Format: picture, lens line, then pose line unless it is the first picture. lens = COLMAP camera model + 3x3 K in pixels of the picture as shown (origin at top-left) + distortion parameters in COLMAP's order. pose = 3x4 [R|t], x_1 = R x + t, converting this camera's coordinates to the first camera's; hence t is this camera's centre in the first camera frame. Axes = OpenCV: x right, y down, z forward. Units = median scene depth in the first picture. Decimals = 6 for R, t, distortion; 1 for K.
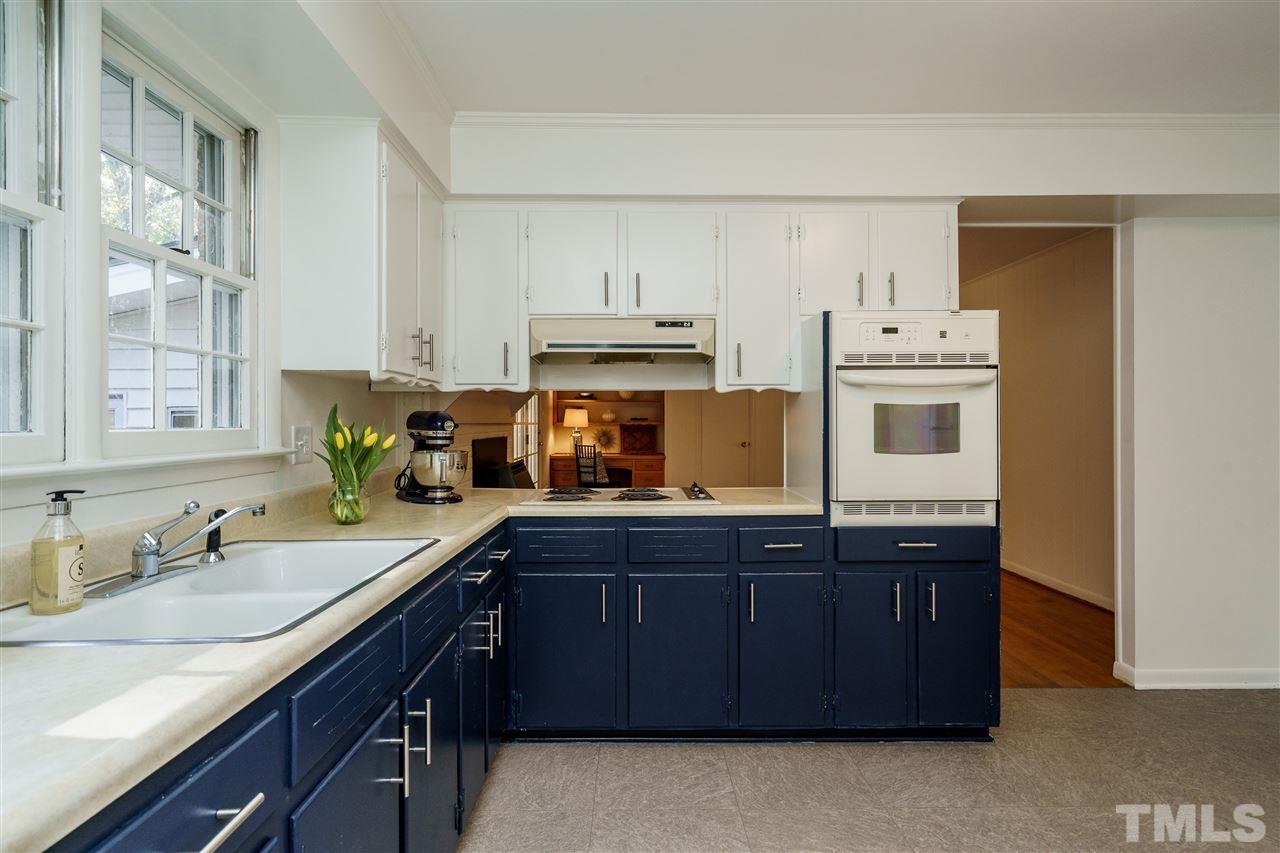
lens RADIAL K [[665.3, 0, 636.5], [0, 665.3, 424.3], [0, 0, 1]] dist [-0.000698, 0.001249]
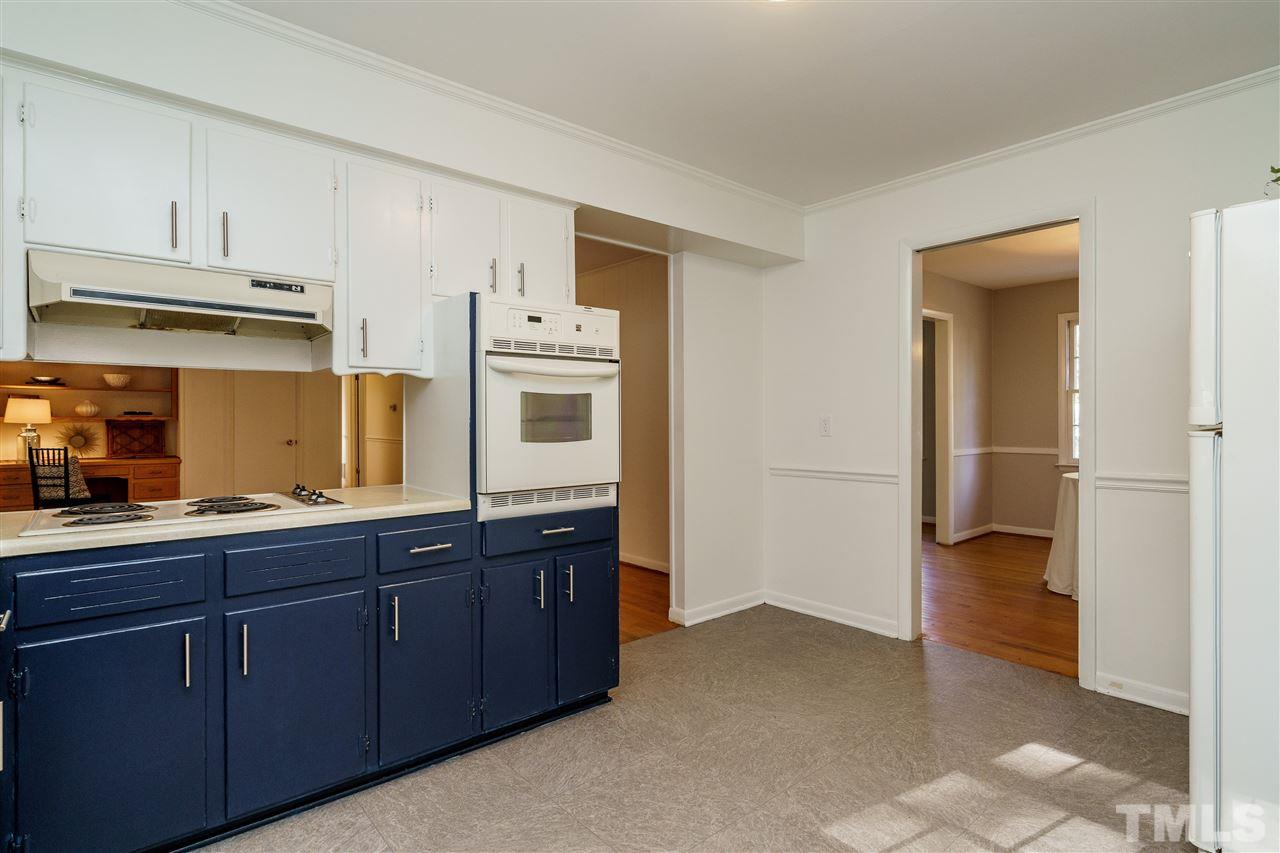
lens RADIAL K [[645.8, 0, 642.6], [0, 645.8, 419.8], [0, 0, 1]] dist [-0.005641, 0.000946]
pose [[0.761901, -0.000421, 0.647693, -0.116431], [0.002820, 0.999992, -0.002668, 0.012400], [-0.647687, 0.003859, 0.761896, 0.144374]]
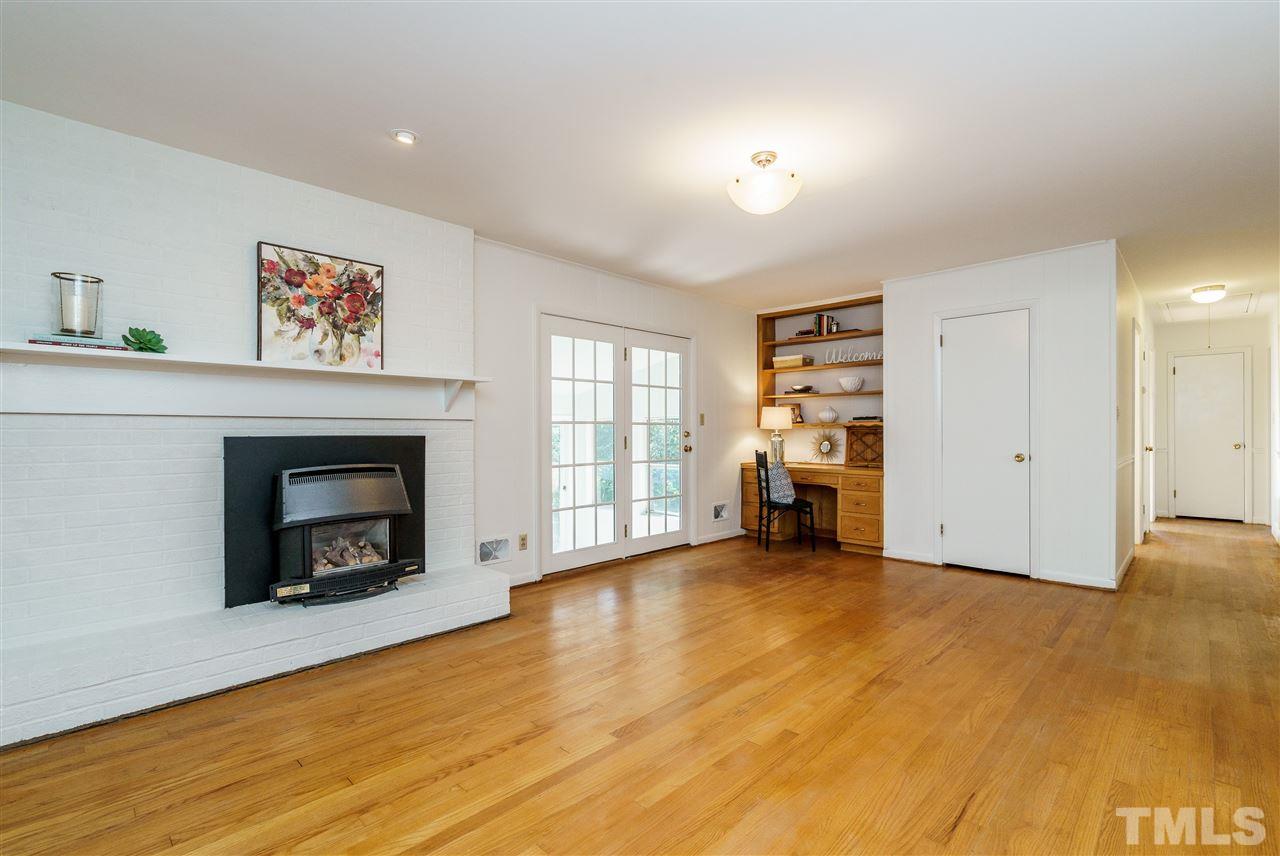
lens RADIAL K [[577.5, 0, 640.0], [0, 577.5, 428.0], [0, 0, 1]] dist [-0.000371, 0.000126]
pose [[0.709050, -0.005676, -0.705135, 0.908376], [0.000015, 0.999968, -0.008034, 0.027019], [0.705158, 0.005686, 0.709027, 1.329060]]
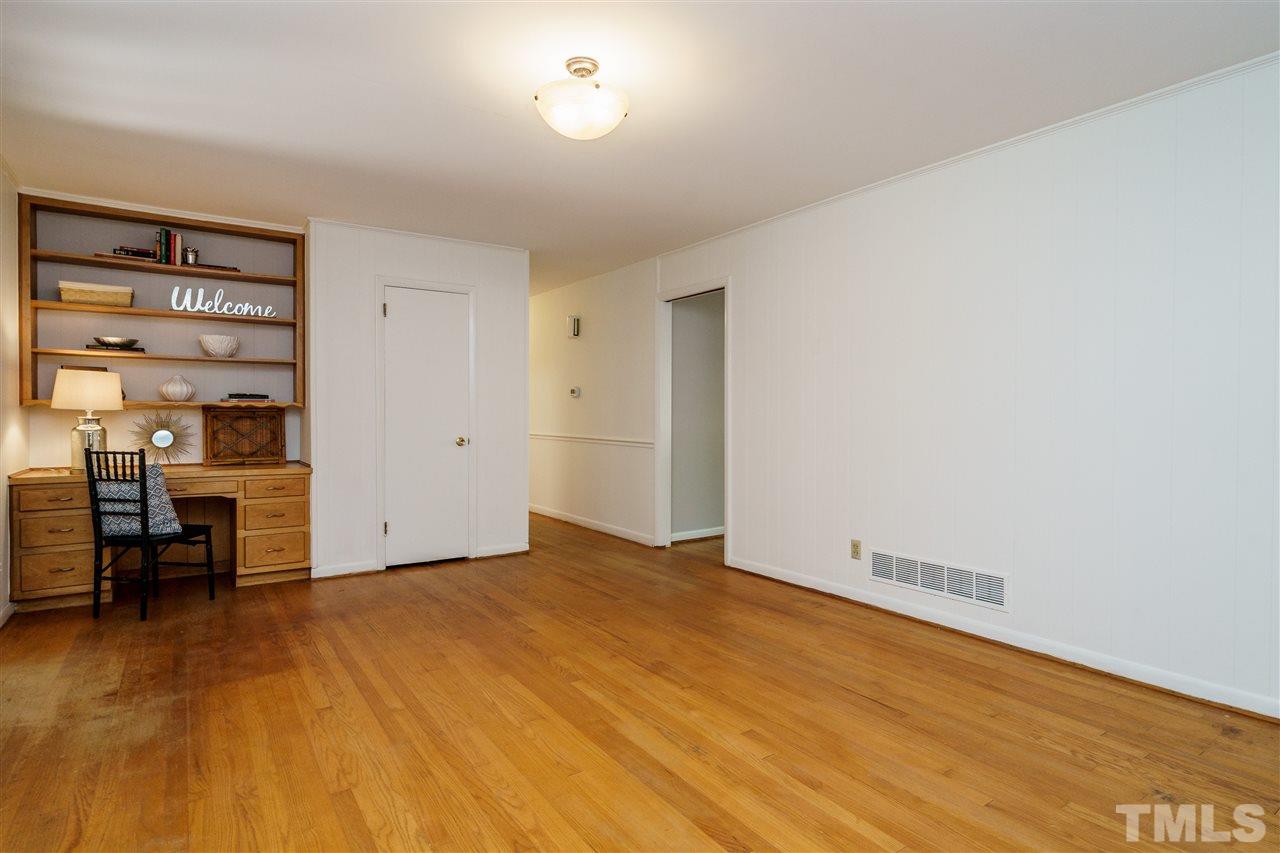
lens RADIAL K [[665.3, 0, 636.5], [0, 665.3, 424.3], [0, 0, 1]] dist [-0.000698, 0.001249]
pose [[0.830640, -0.004597, 0.556791, -0.112186], [-0.002984, 0.999915, 0.012707, 0.022560], [-0.556802, -0.012216, 0.830555, 1.399283]]
